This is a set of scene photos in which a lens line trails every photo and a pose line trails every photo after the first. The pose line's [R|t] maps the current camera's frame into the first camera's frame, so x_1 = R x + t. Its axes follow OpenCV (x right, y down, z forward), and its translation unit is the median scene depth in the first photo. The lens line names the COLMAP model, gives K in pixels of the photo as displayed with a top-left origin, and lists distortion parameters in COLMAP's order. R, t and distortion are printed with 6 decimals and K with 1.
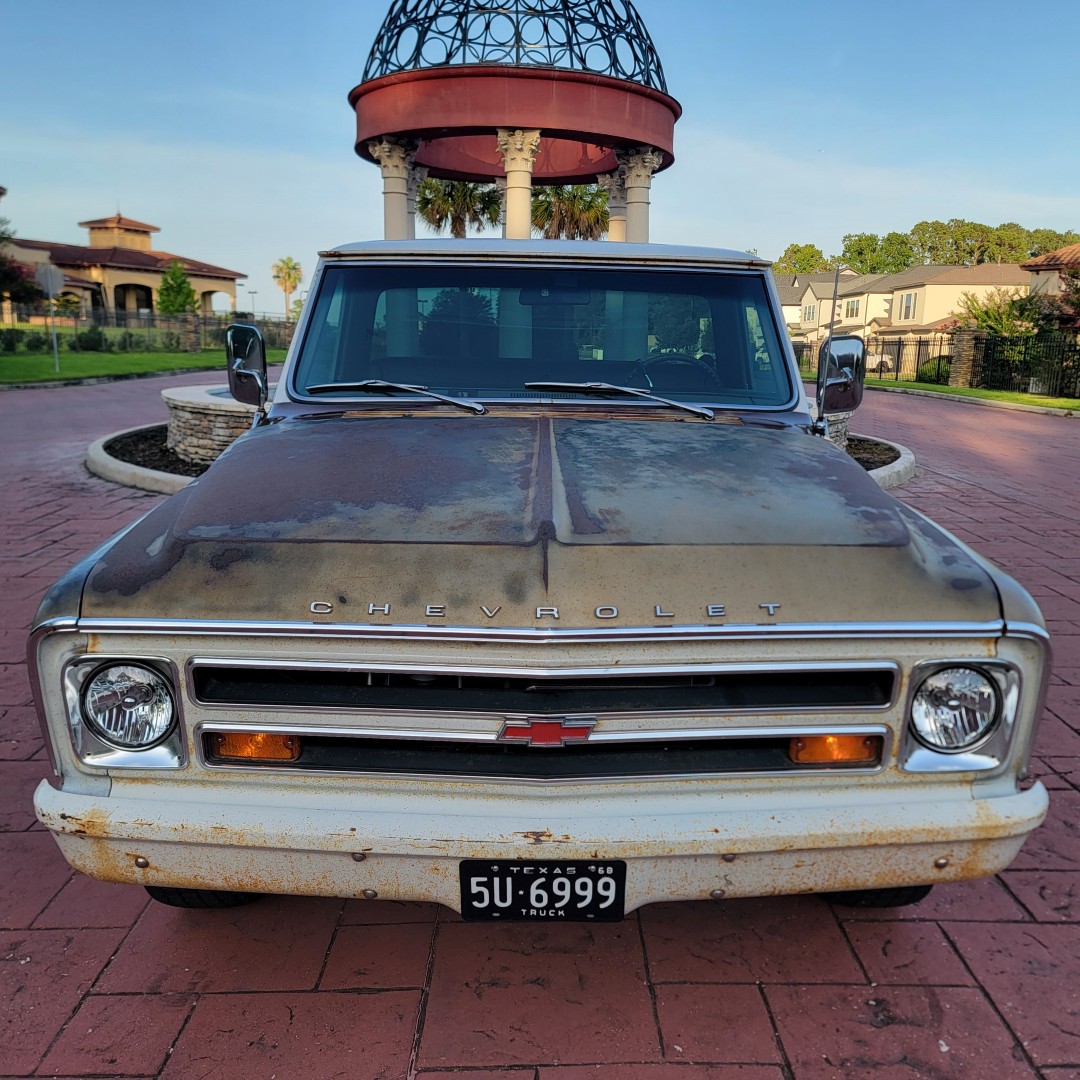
lens RADIAL K [[1007.7, 0, 553.2], [0, 1007.7, 560.7], [0, 0, 1]] dist [0.037027, 0.000000]
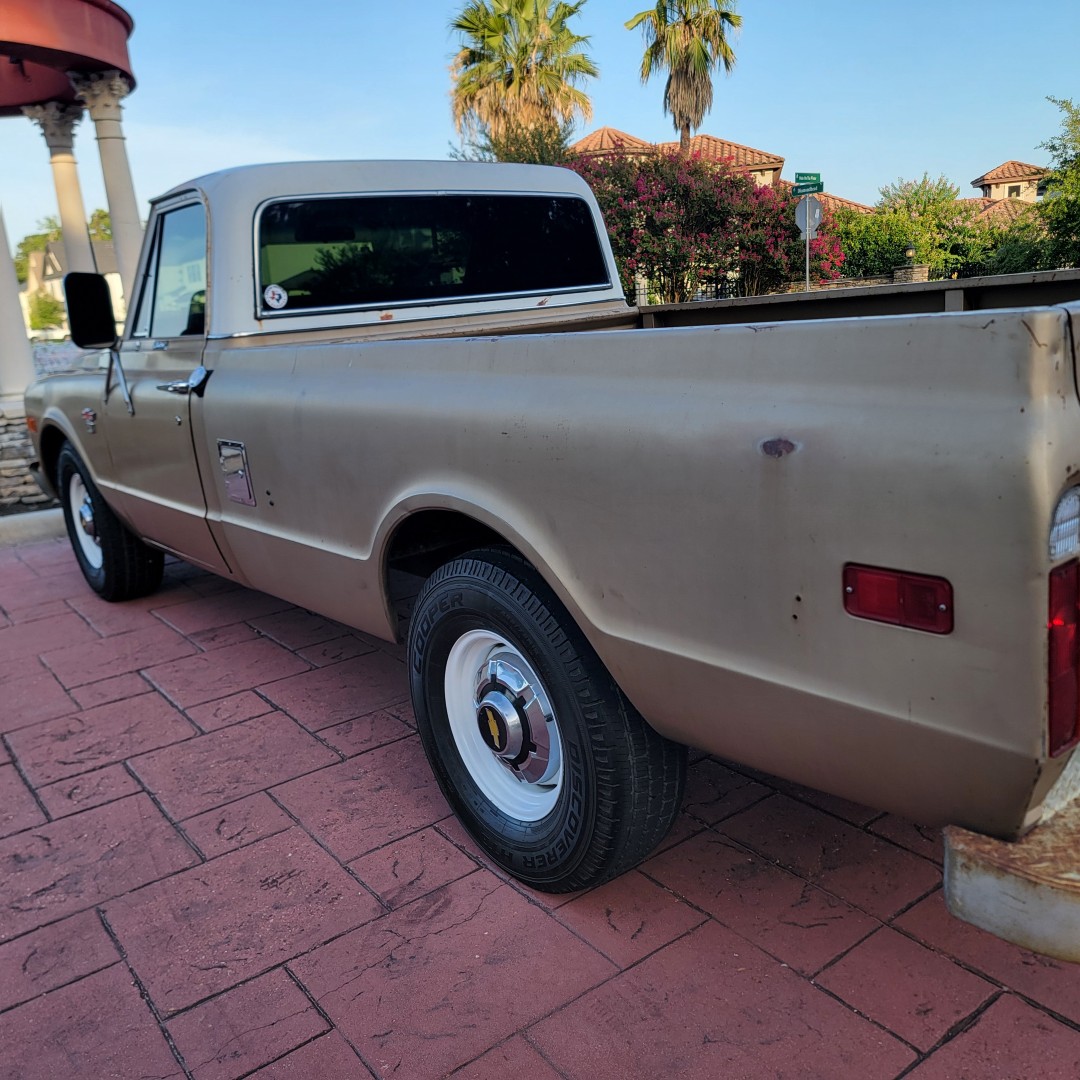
lens RADIAL K [[1007.7, 0, 550.6], [0, 1007.7, 551.9], [0, 0, 1]] dist [0.037027, 0.000000]
pose [[0.806073, -0.217735, 0.550306, -0.152622], [0.205008, 0.975020, 0.085488, -0.013390], [-0.555173, 0.043907, 0.830575, 0.095860]]
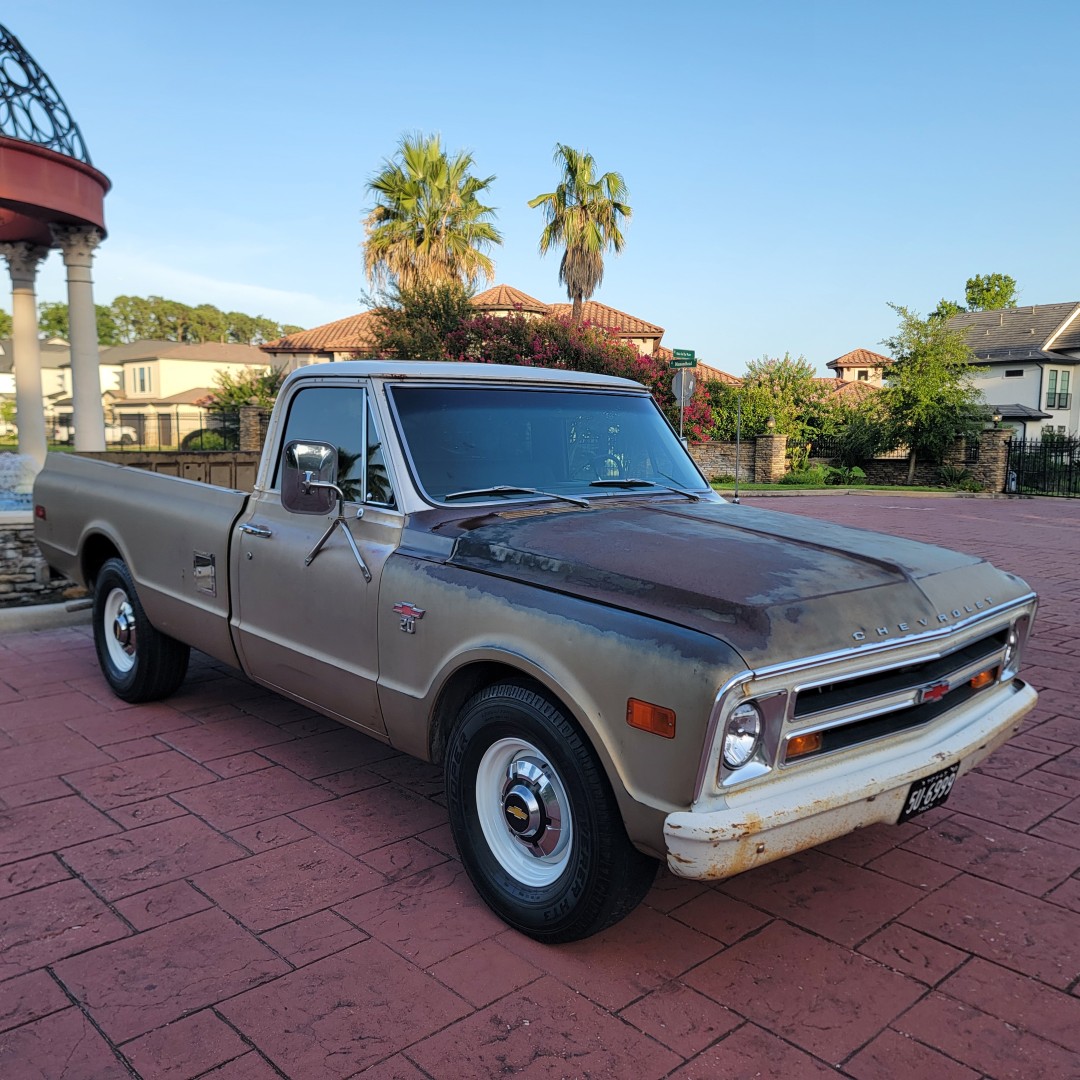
lens RADIAL K [[1007.7, 0, 554.5], [0, 1007.7, 557.8], [0, 0, 1]] dist [0.037027, 0.000000]
pose [[0.736316, -0.098244, 0.669468, -0.235189], [0.144988, 0.989330, -0.014282, -0.017289], [-0.660922, 0.107581, 0.742704, 0.022291]]
